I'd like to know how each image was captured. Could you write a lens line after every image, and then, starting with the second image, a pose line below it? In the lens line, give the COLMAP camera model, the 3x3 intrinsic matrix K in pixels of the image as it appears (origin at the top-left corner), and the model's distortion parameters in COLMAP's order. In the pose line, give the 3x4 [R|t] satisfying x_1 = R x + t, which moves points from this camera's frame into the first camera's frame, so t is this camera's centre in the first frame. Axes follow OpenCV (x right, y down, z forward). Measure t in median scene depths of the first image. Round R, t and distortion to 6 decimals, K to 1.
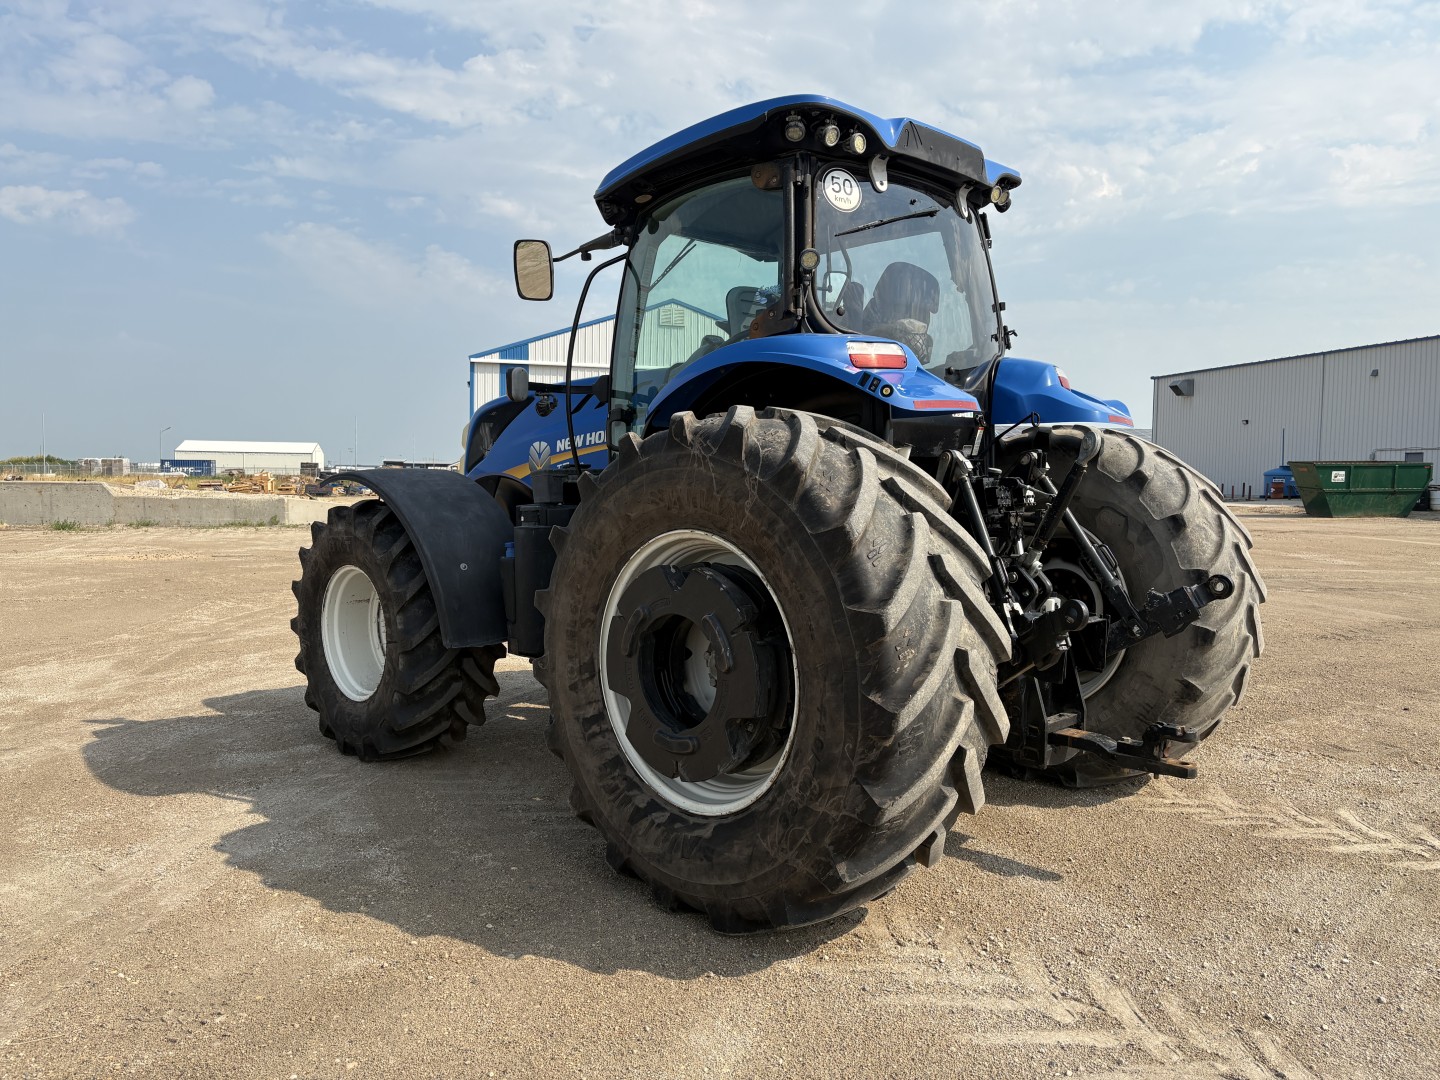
lens RADIAL K [[1077.1, 0, 697.9], [0, 1077.1, 539.6], [0, 0, 1]] dist [0.048569, -0.048497]
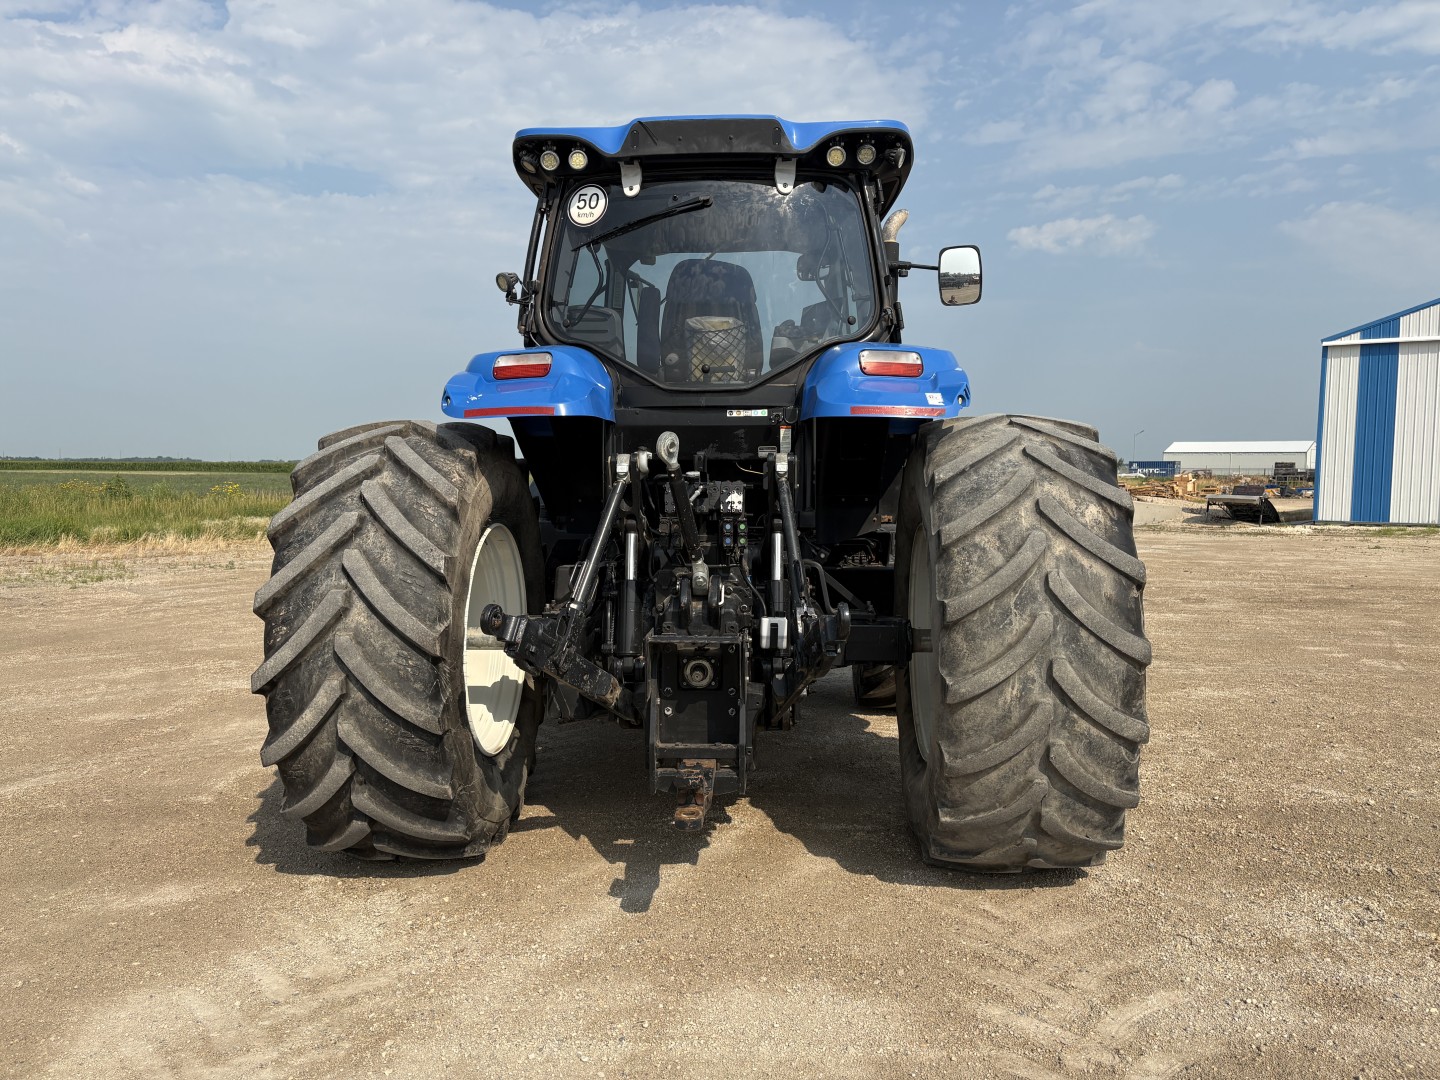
lens RADIAL K [[1077.1, 0, 720.4], [0, 1077.1, 533.8], [0, 0, 1]] dist [0.048569, -0.048497]
pose [[0.661145, 0.038758, -0.749256, 1.124676], [-0.043288, 0.998972, 0.013477, -0.028166], [0.749008, 0.023523, 0.662143, 0.456113]]
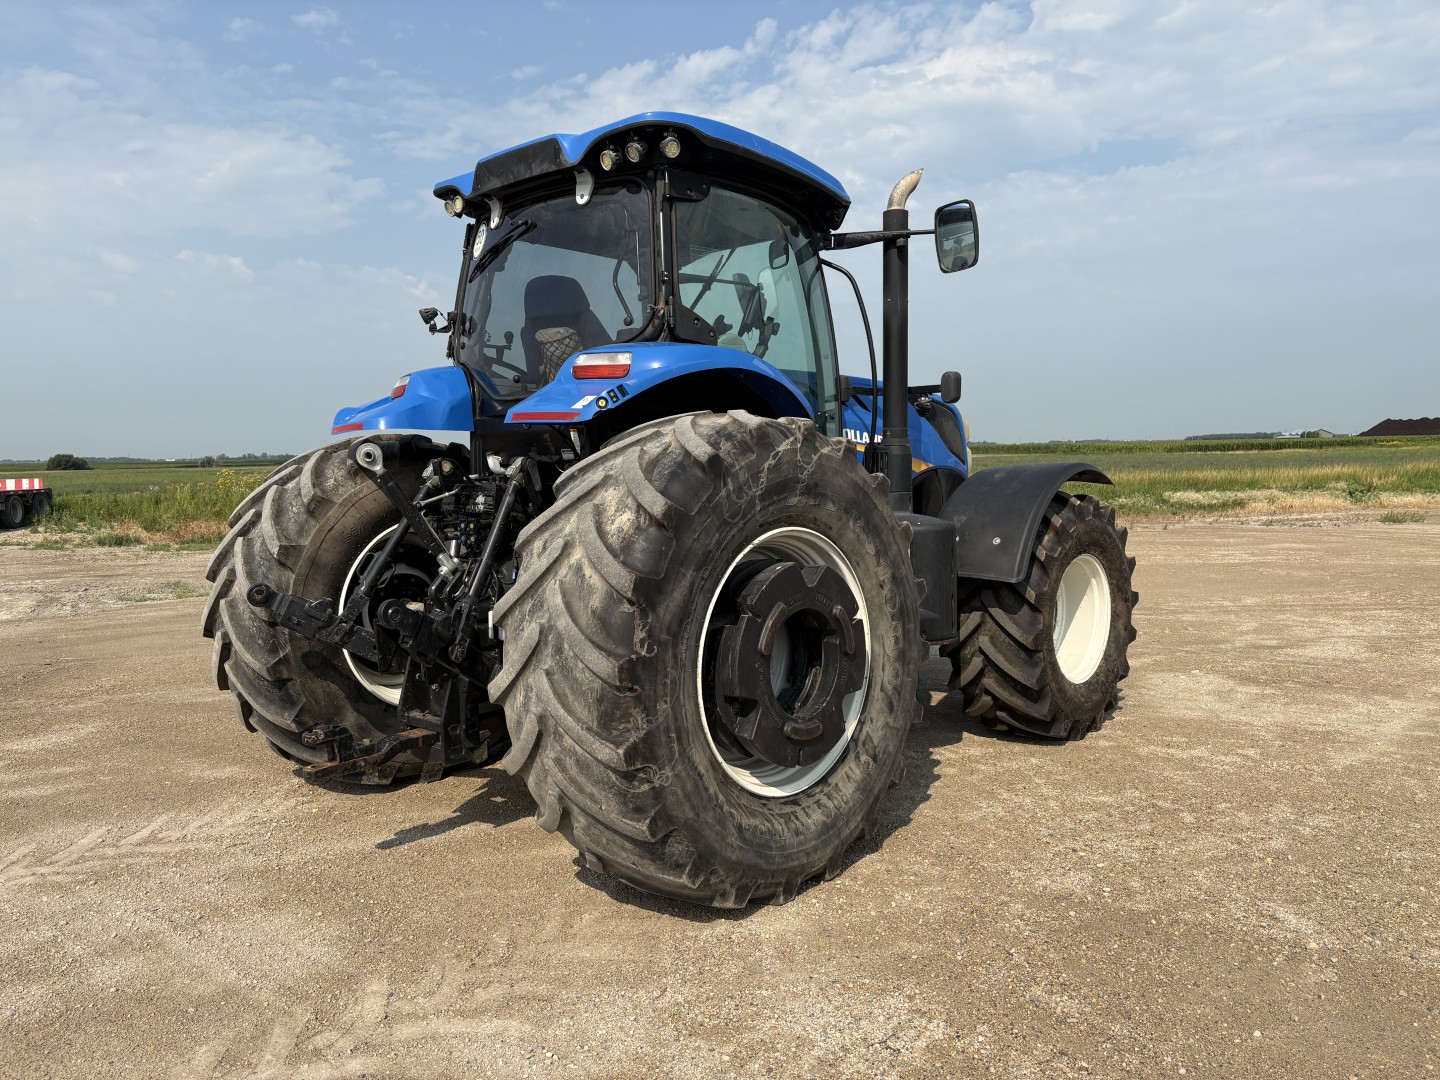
lens RADIAL K [[1077.1, 0, 719.0], [0, 1077.1, 541.8], [0, 0, 1]] dist [0.048569, -0.048497]
pose [[0.042831, 0.070056, -0.996623, 1.508194], [-0.038436, 0.996916, 0.068425, -0.092368], [0.998343, 0.035376, 0.045391, 1.353964]]
